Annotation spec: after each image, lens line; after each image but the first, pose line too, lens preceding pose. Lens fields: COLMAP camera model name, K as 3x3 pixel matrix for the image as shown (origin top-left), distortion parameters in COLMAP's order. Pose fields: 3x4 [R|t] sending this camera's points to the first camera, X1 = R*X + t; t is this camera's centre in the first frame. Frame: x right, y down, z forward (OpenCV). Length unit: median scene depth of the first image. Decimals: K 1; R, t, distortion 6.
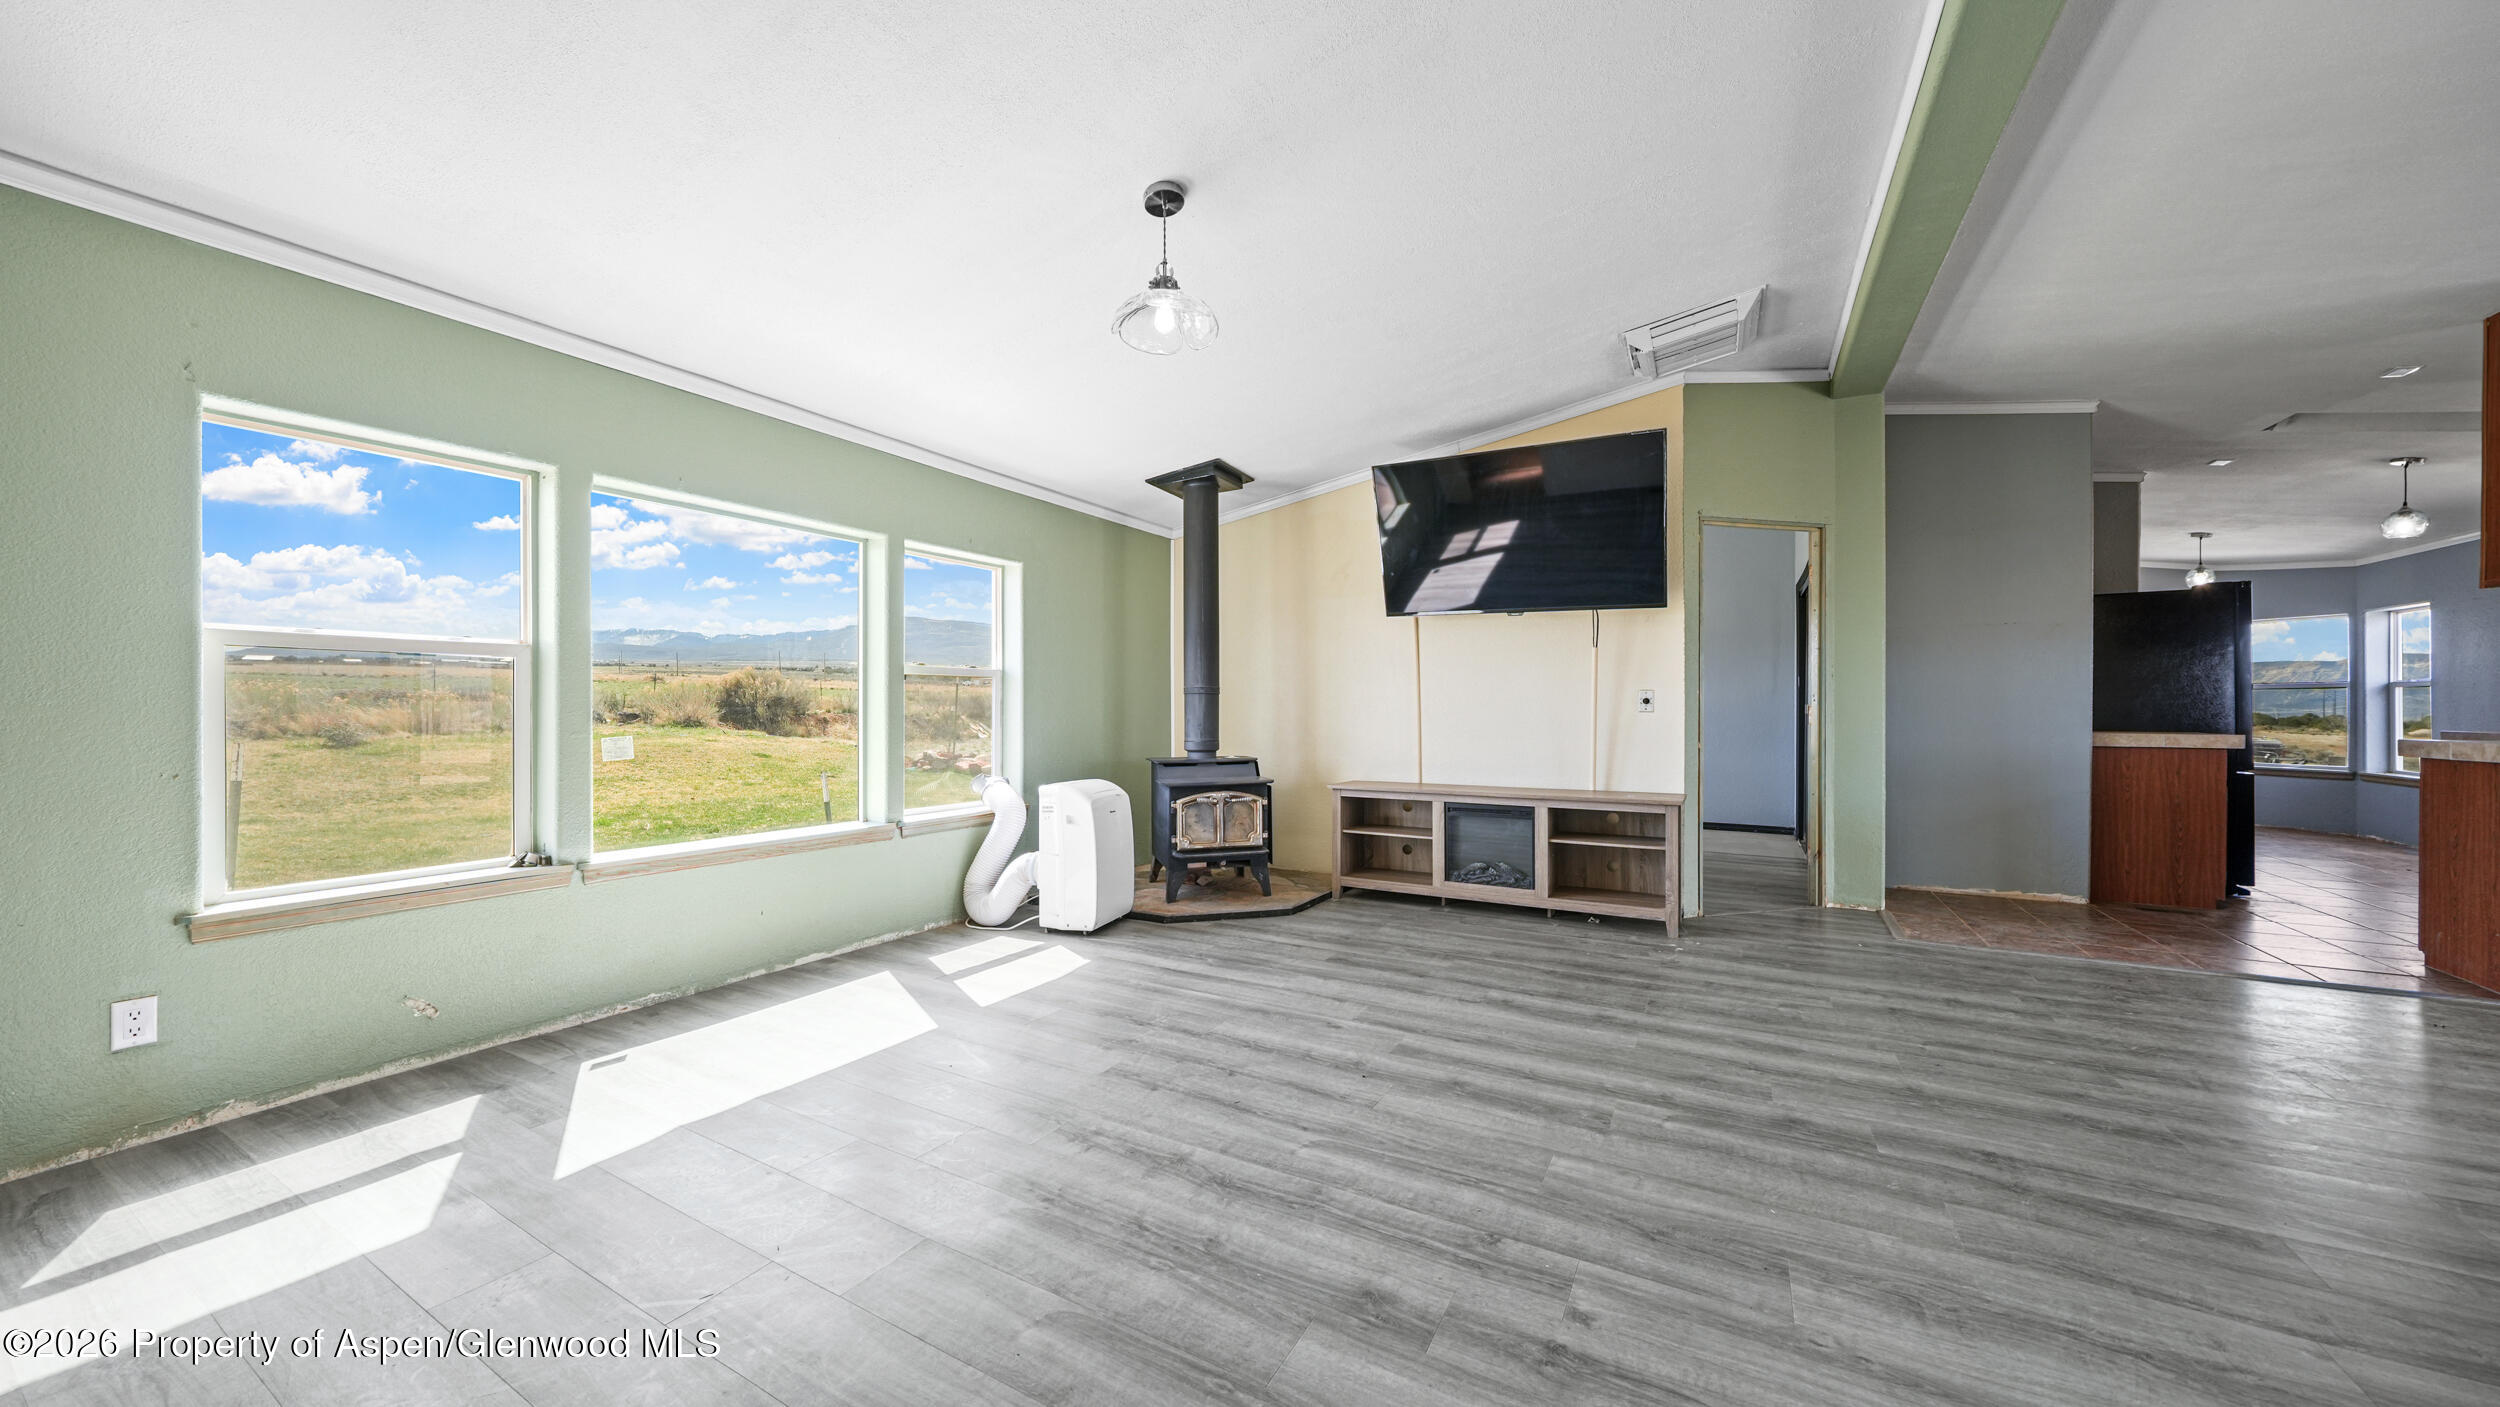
lens RADIAL K [[851.7, 0, 1250.1], [0, 851.7, 711.5], [0, 0, 1]] dist [-0.002465, -0.000250]
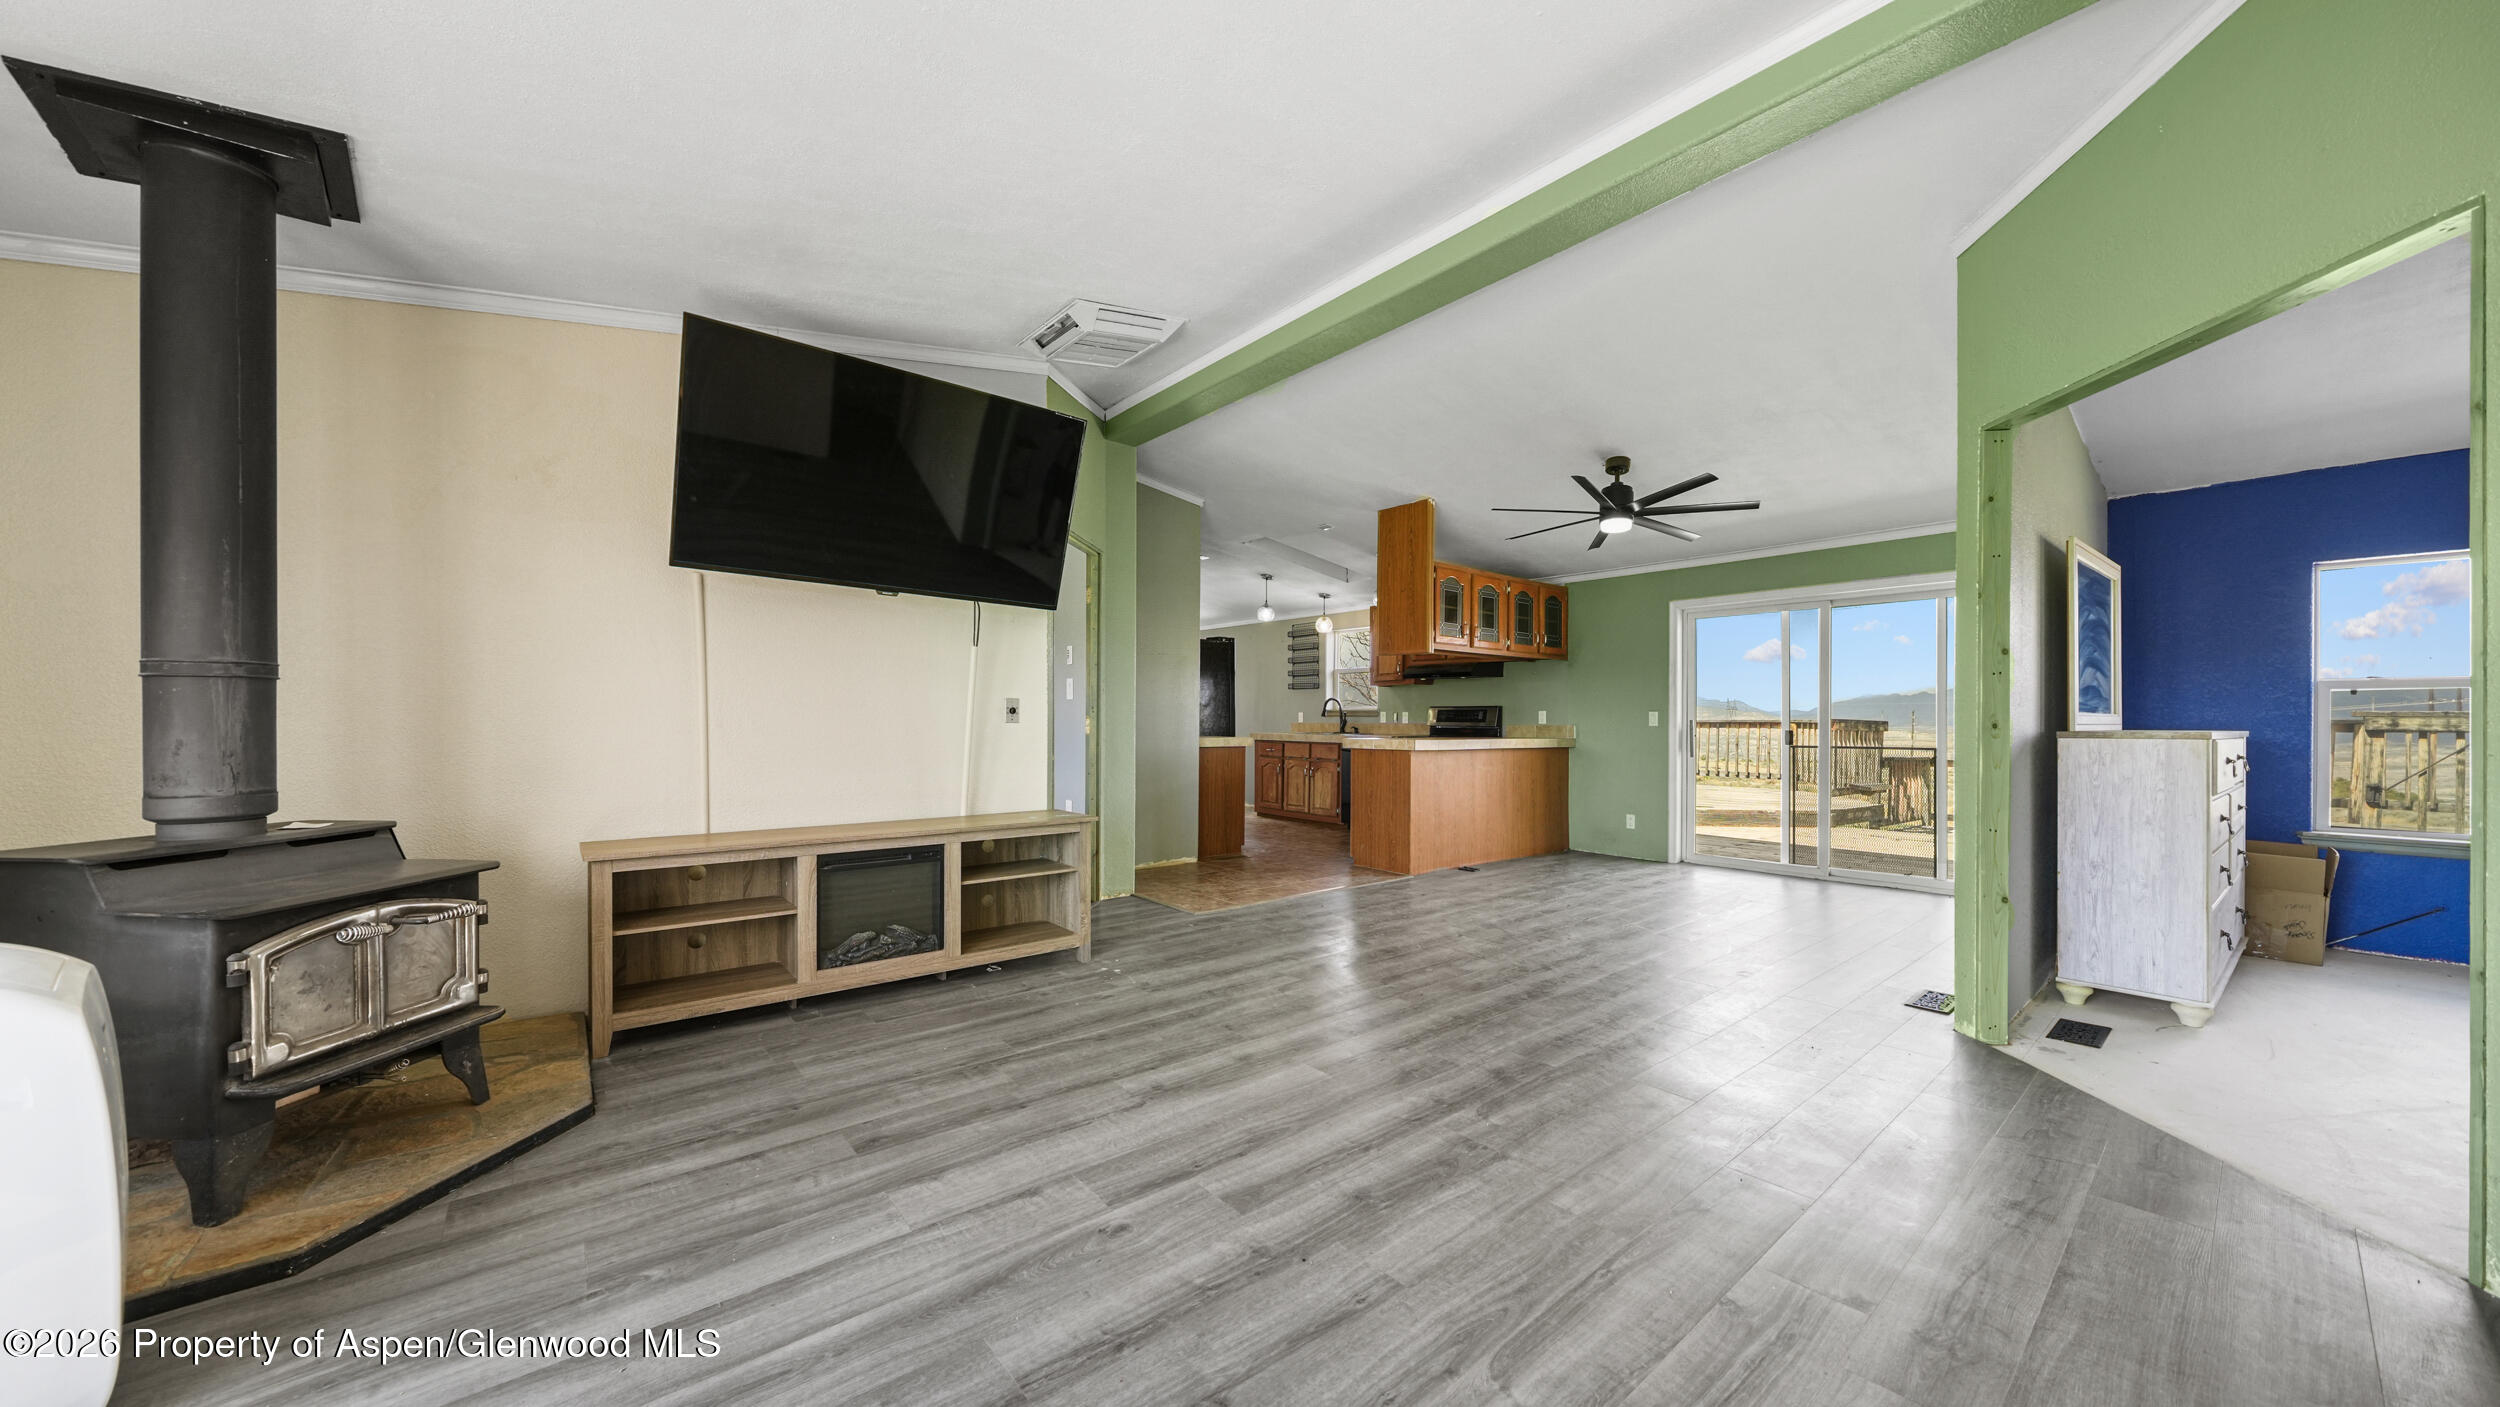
lens RADIAL K [[851.7, 0, 1250.1], [0, 851.7, 711.5], [0, 0, 1]] dist [-0.002465, -0.000250]
pose [[0.360499, 0.012059, 0.932682, -0.297263], [-0.002417, 0.999925, -0.011994, -0.000970], [-0.932757, 0.002070, 0.360501, 0.452644]]
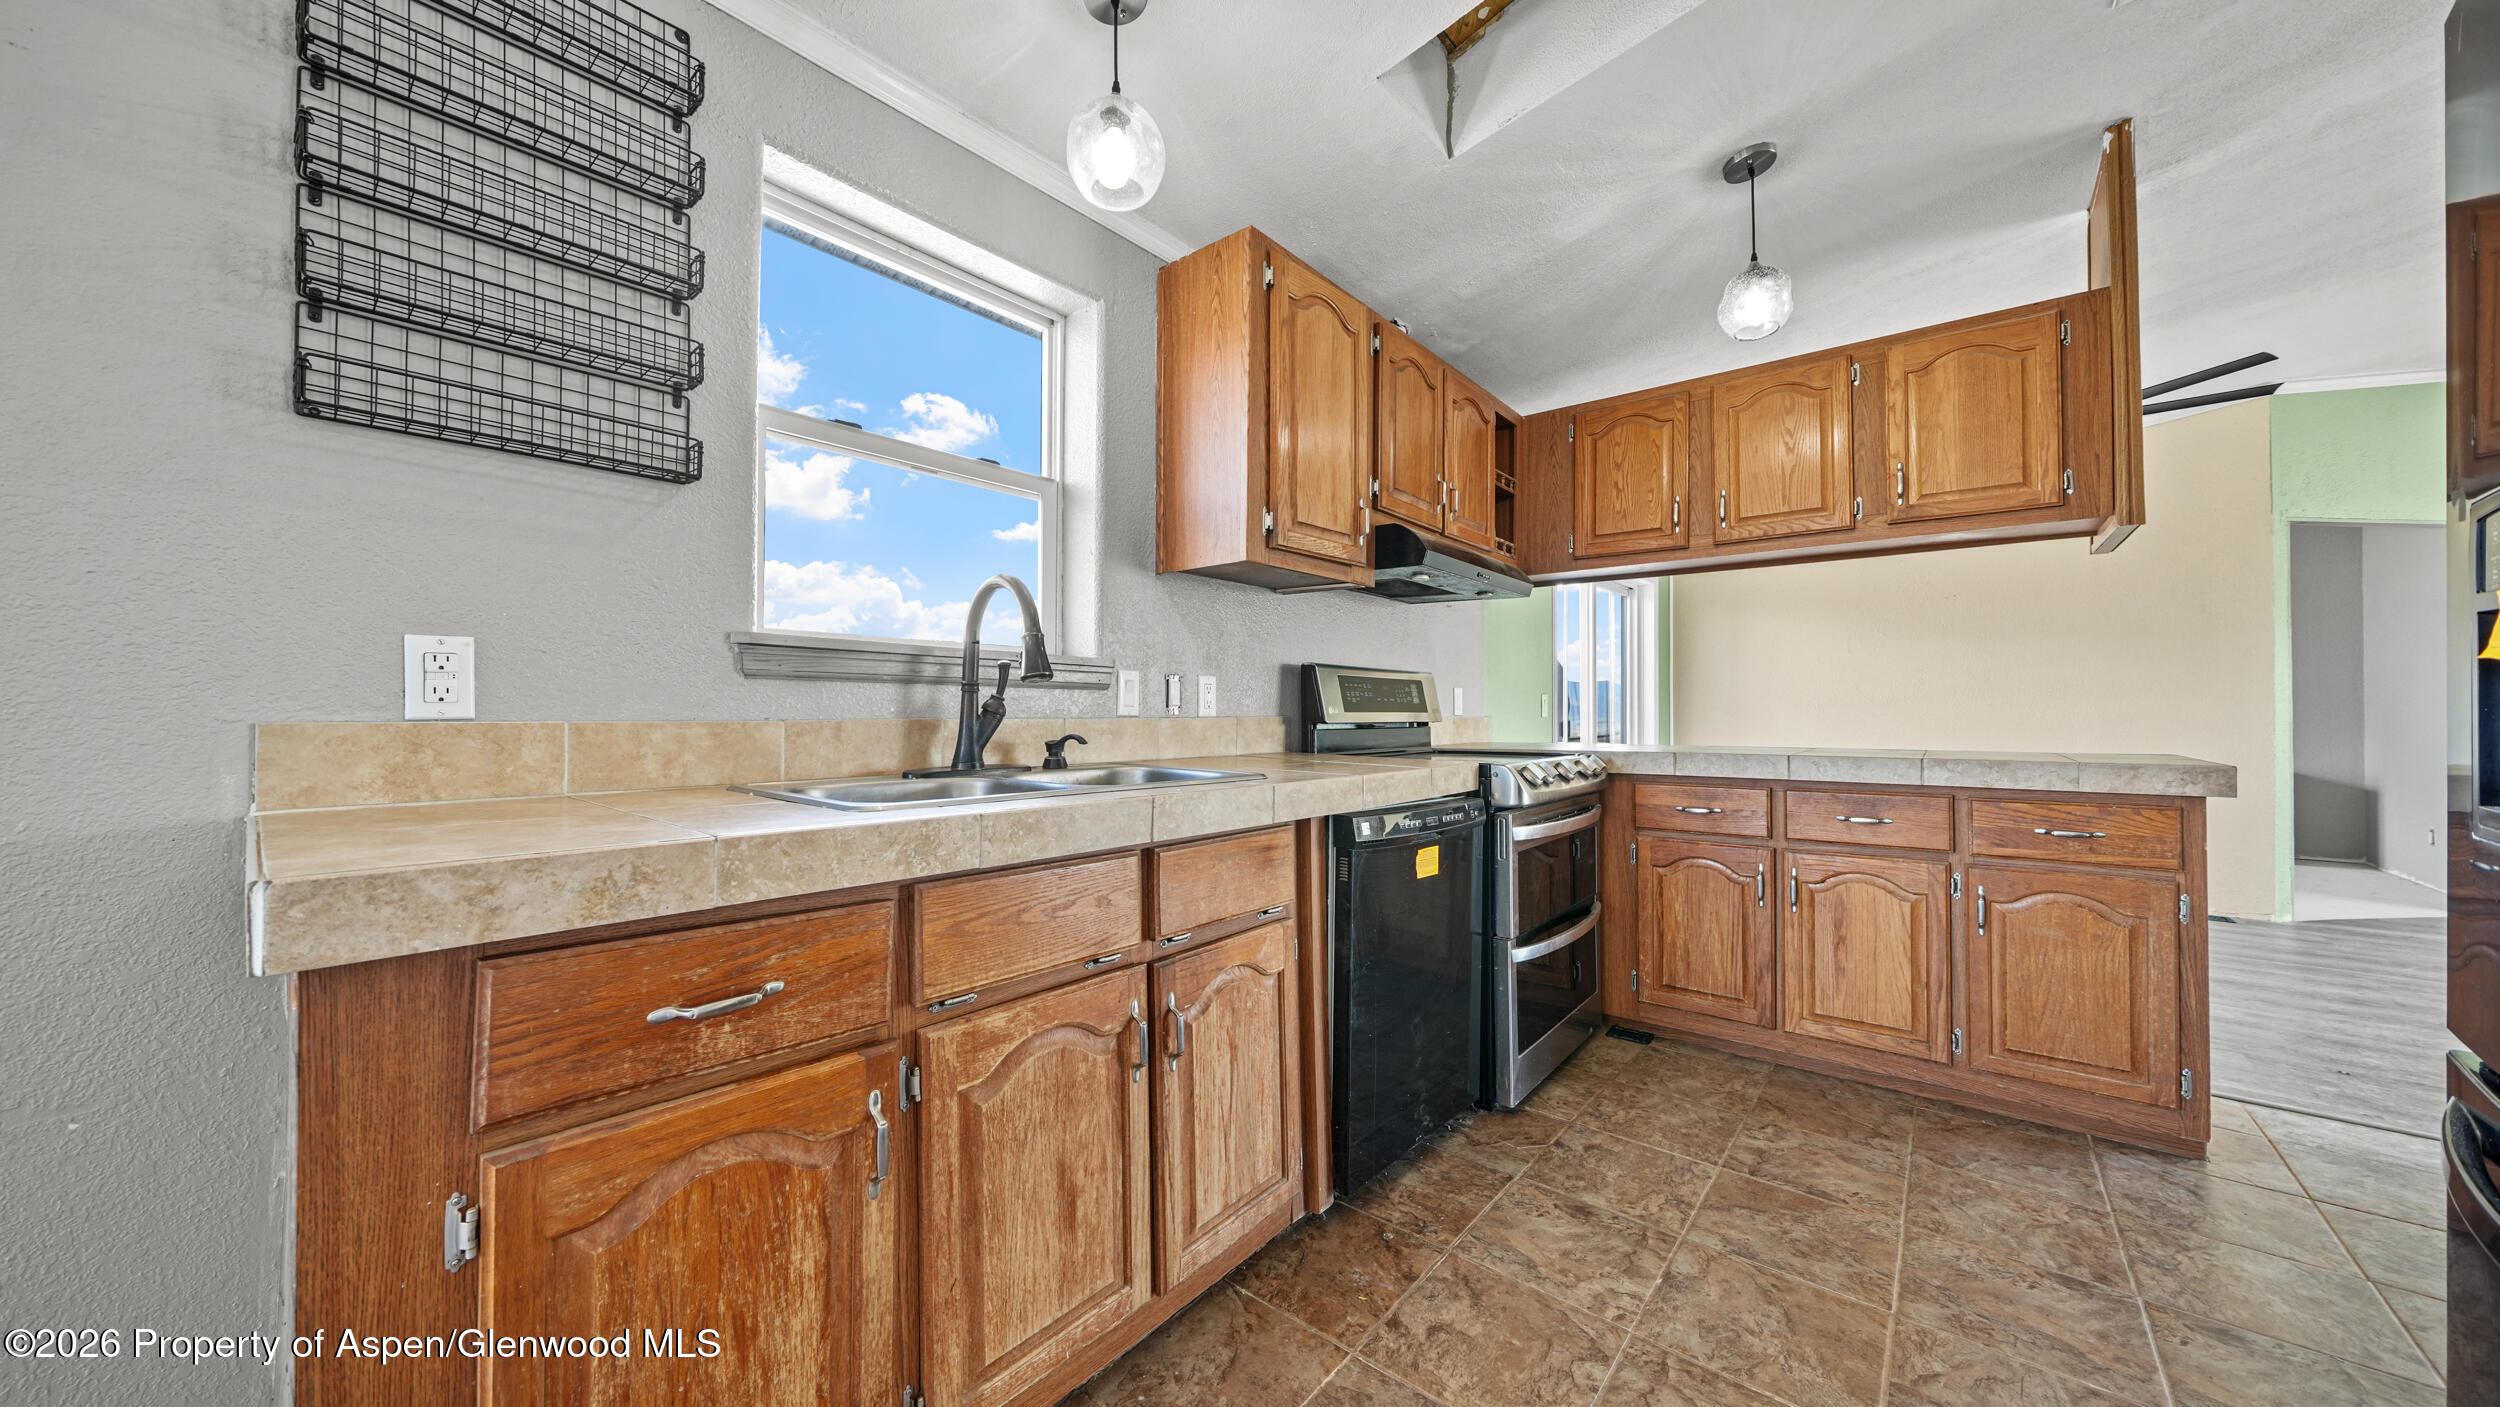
lens RADIAL K [[851.7, 0, 1250.1], [0, 851.7, 711.5], [0, 0, 1]] dist [-0.002465, -0.000250]
pose [[-0.984171, 0.002841, 0.177196, 1.556179], [0.002788, 0.999996, -0.000546, -0.001771], [-0.177197, -0.000043, -0.984175, 1.361091]]
